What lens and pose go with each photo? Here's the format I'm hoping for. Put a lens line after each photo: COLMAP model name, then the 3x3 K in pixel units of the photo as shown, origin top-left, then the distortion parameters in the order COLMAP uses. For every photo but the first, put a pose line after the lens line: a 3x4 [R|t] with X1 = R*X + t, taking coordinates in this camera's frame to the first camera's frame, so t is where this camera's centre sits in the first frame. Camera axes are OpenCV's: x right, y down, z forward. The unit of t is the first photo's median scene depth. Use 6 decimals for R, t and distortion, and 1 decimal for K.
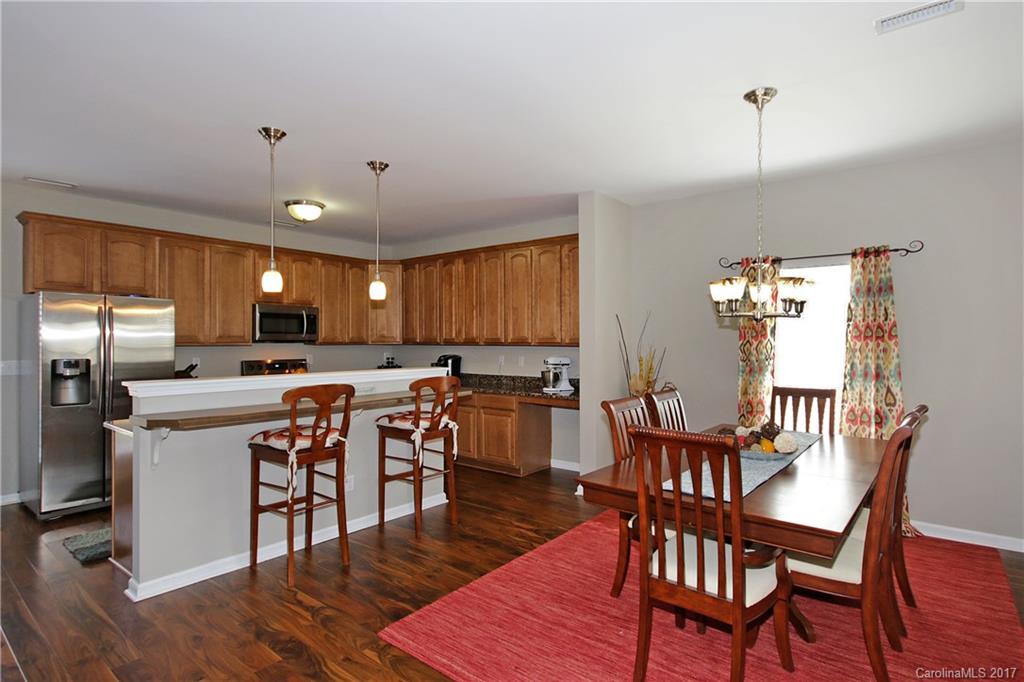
lens RADIAL K [[529.5, 0, 512.0], [0, 529.5, 341.0], [0, 0, 1]] dist [0.000497, -0.001624]
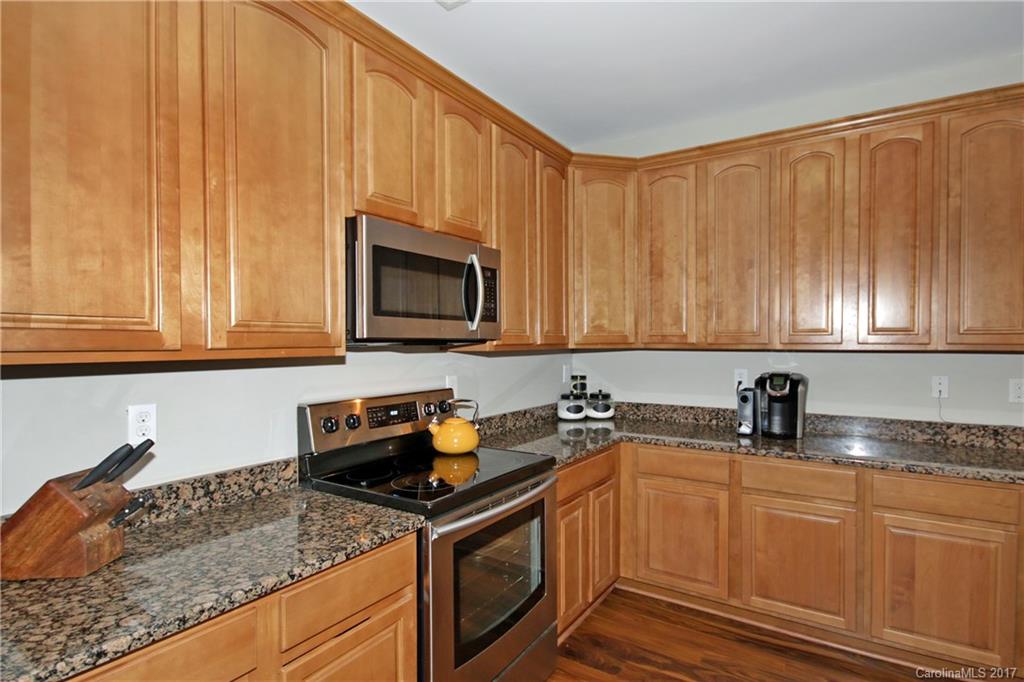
lens RADIAL K [[505.9, 0, 536.0], [0, 505.9, 350.8], [0, 0, 1]] dist [-0.001022, -0.000208]
pose [[0.991071, -0.004564, 0.133255, -0.513213], [0.002193, 0.999837, 0.017933, 0.000585], [-0.133315, -0.017480, 0.990919, 0.851812]]
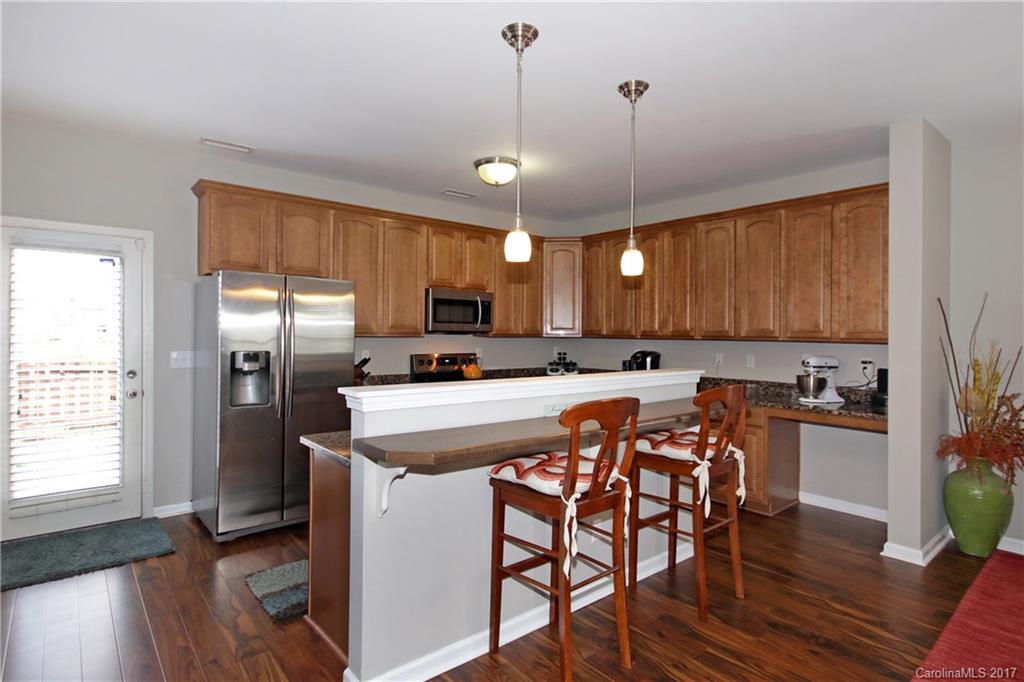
lens RADIAL K [[532.6, 0, 509.9], [0, 532.6, 336.5], [0, 0, 1]] dist [0.002314, 0.000766]
pose [[0.981235, 0.010825, -0.192513, -0.228402], [-0.009960, 0.999935, 0.005461, 0.002291], [0.192560, -0.003441, 0.981279, 0.214126]]
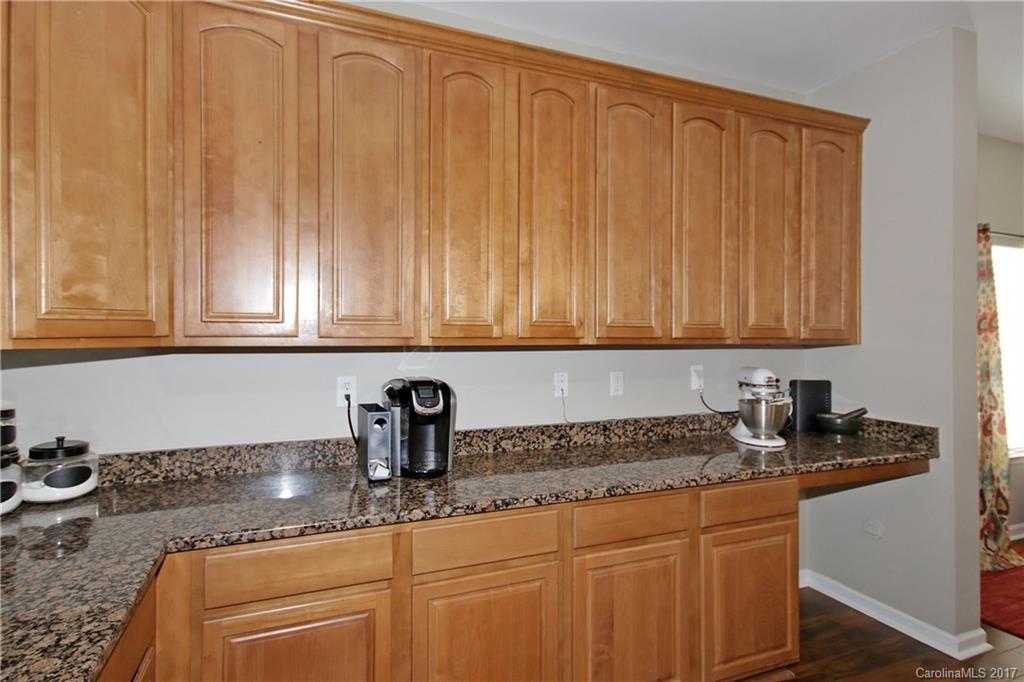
lens RADIAL K [[548.2, 0, 511.7], [0, 548.2, 334.9], [0, 0, 1]] dist [0.017562, 0.000470]
pose [[0.479247, -0.000314, 0.877680, -0.505794], [-0.002511, 0.999995, 0.001729, 0.000410], [-0.877676, -0.003033, 0.479244, 1.109488]]
